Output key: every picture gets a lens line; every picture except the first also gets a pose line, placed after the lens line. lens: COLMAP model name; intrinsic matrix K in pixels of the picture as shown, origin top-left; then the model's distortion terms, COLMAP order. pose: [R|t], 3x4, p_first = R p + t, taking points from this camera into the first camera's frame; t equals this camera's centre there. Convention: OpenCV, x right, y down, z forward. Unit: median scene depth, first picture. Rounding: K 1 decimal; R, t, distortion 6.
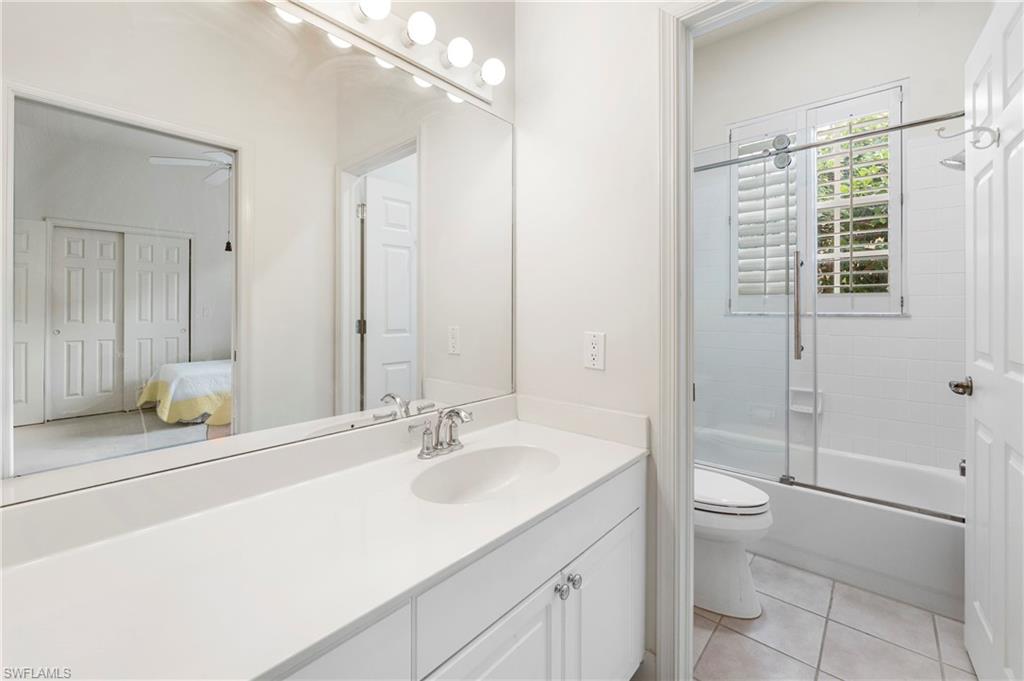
lens RADIAL K [[422.6, 0, 516.2], [0, 422.6, 315.1], [0, 0, 1]] dist [-0.008431, 0.000128]
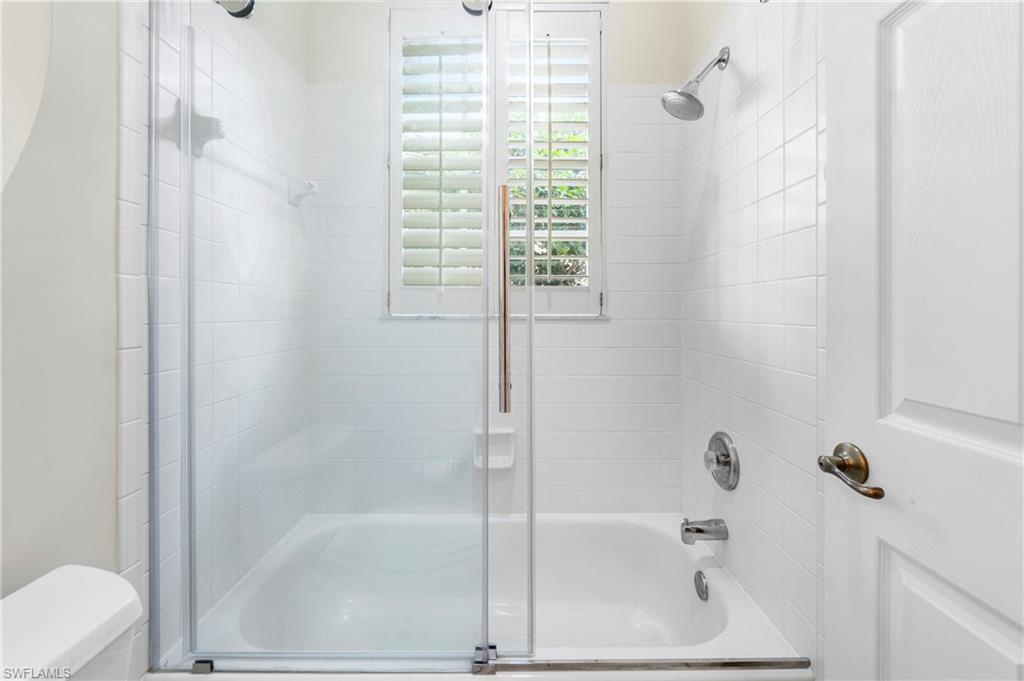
lens RADIAL K [[413.7, 0, 511.8], [0, 413.7, 310.6], [0, 0, 1]] dist [-0.002932, -0.000144]
pose [[0.760629, 0.006171, 0.649157, 0.312462], [0.007076, 0.999817, -0.017795, -0.000150], [-0.649148, 0.018129, 0.760446, 0.532767]]
